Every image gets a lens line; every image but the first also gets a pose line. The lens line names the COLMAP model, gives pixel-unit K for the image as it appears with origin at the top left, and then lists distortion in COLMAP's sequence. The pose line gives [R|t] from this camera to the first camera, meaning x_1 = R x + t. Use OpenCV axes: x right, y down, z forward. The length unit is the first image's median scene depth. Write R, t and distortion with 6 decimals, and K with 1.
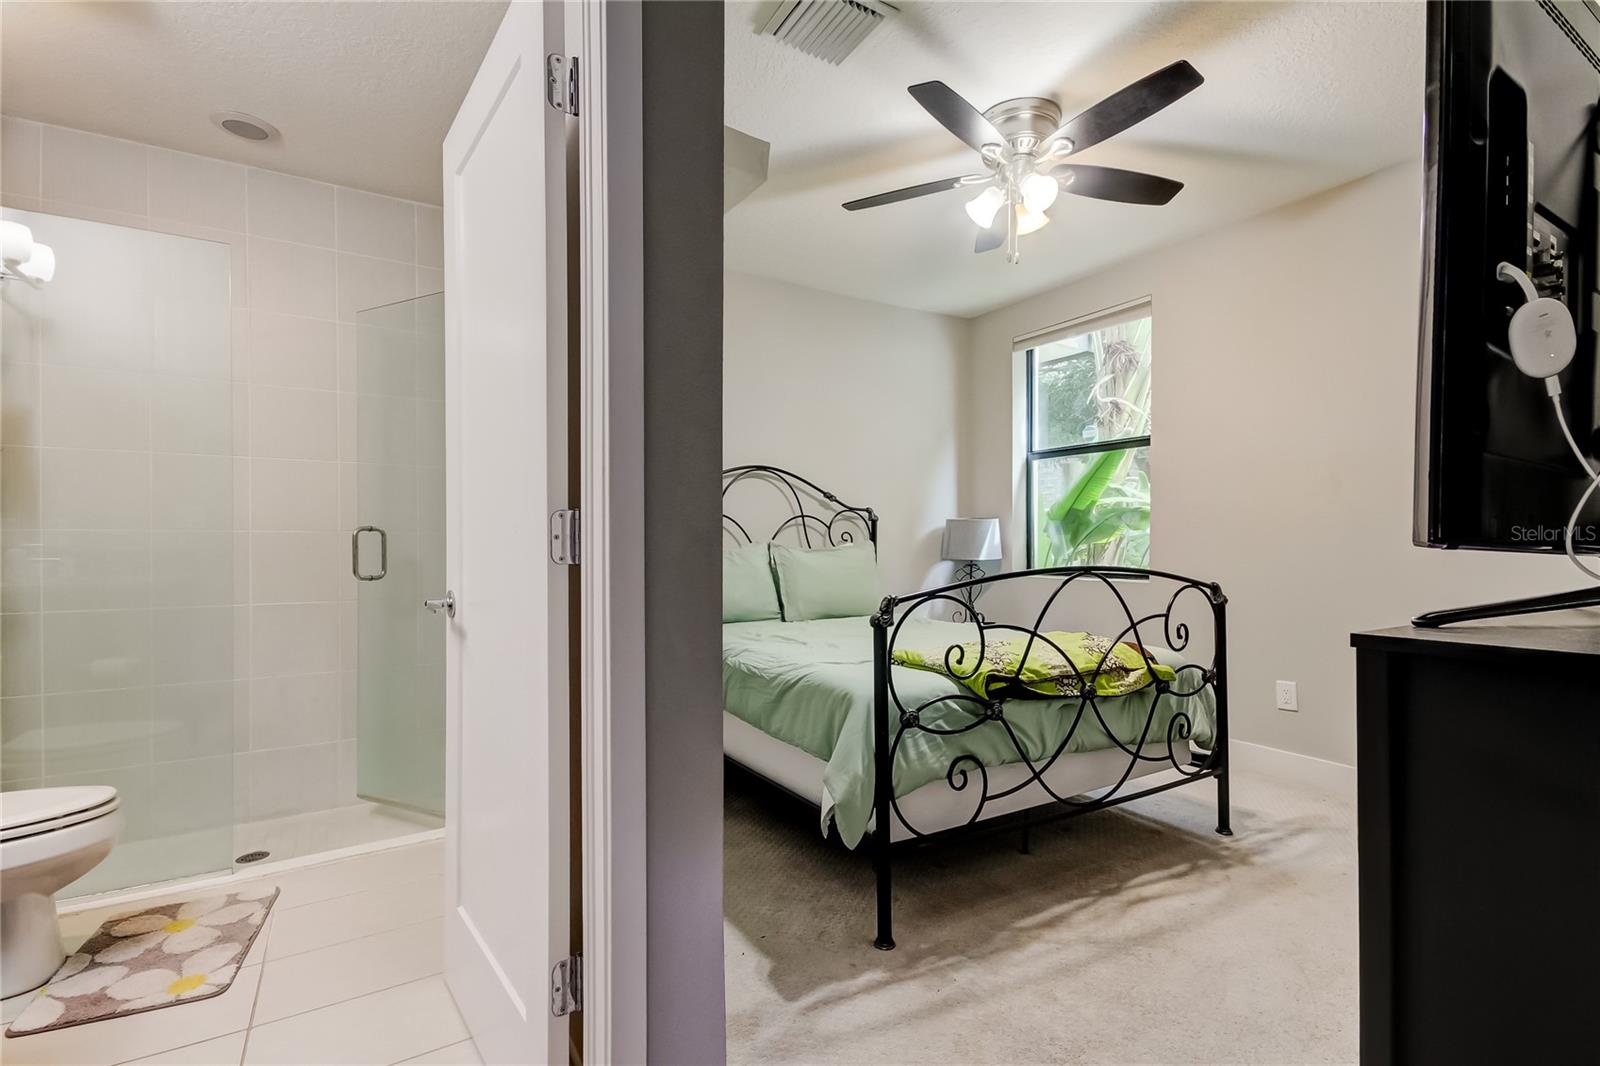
lens RADIAL K [[743.2, 0, 800.5], [0, 743.2, 550.1], [0, 0, 1]] dist [0.011102, -0.000591]
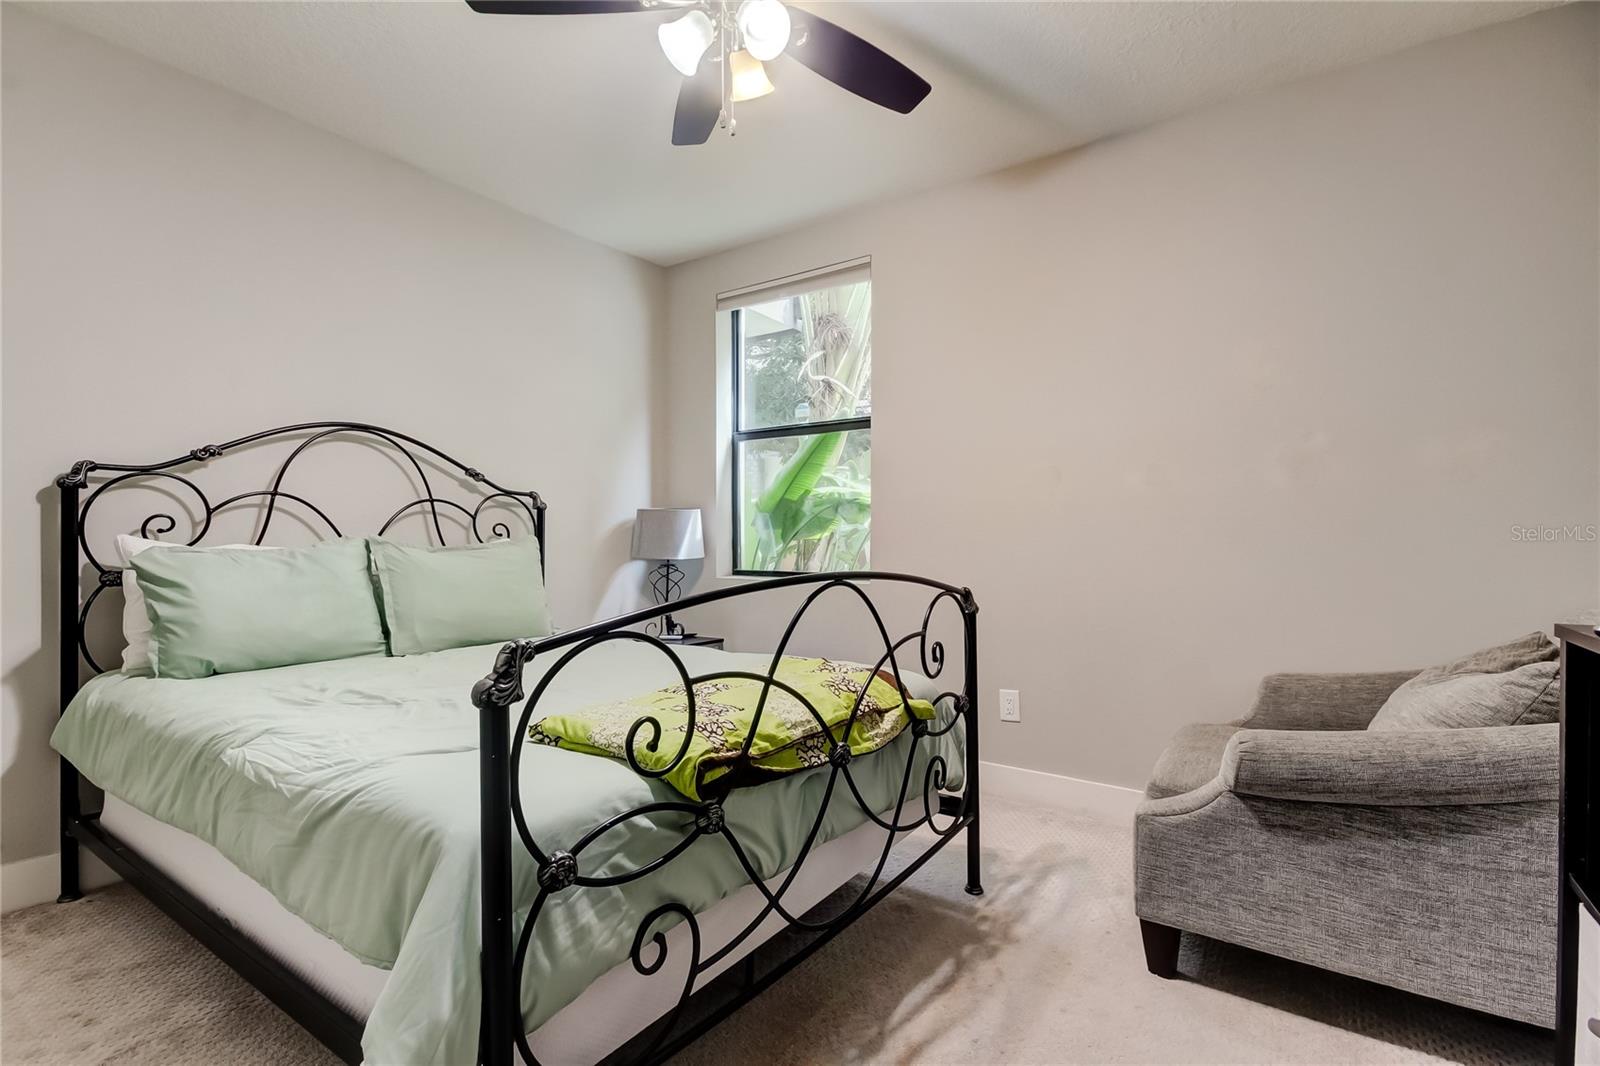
lens RADIAL K [[743.2, 0, 805.1], [0, 743.2, 544.1], [0, 0, 1]] dist [0.011102, -0.000591]
pose [[0.916702, -0.001927, 0.399566, 0.071744], [0.003055, 0.999993, -0.002188, -0.002468], [-0.399559, 0.003226, 0.916702, 0.330362]]
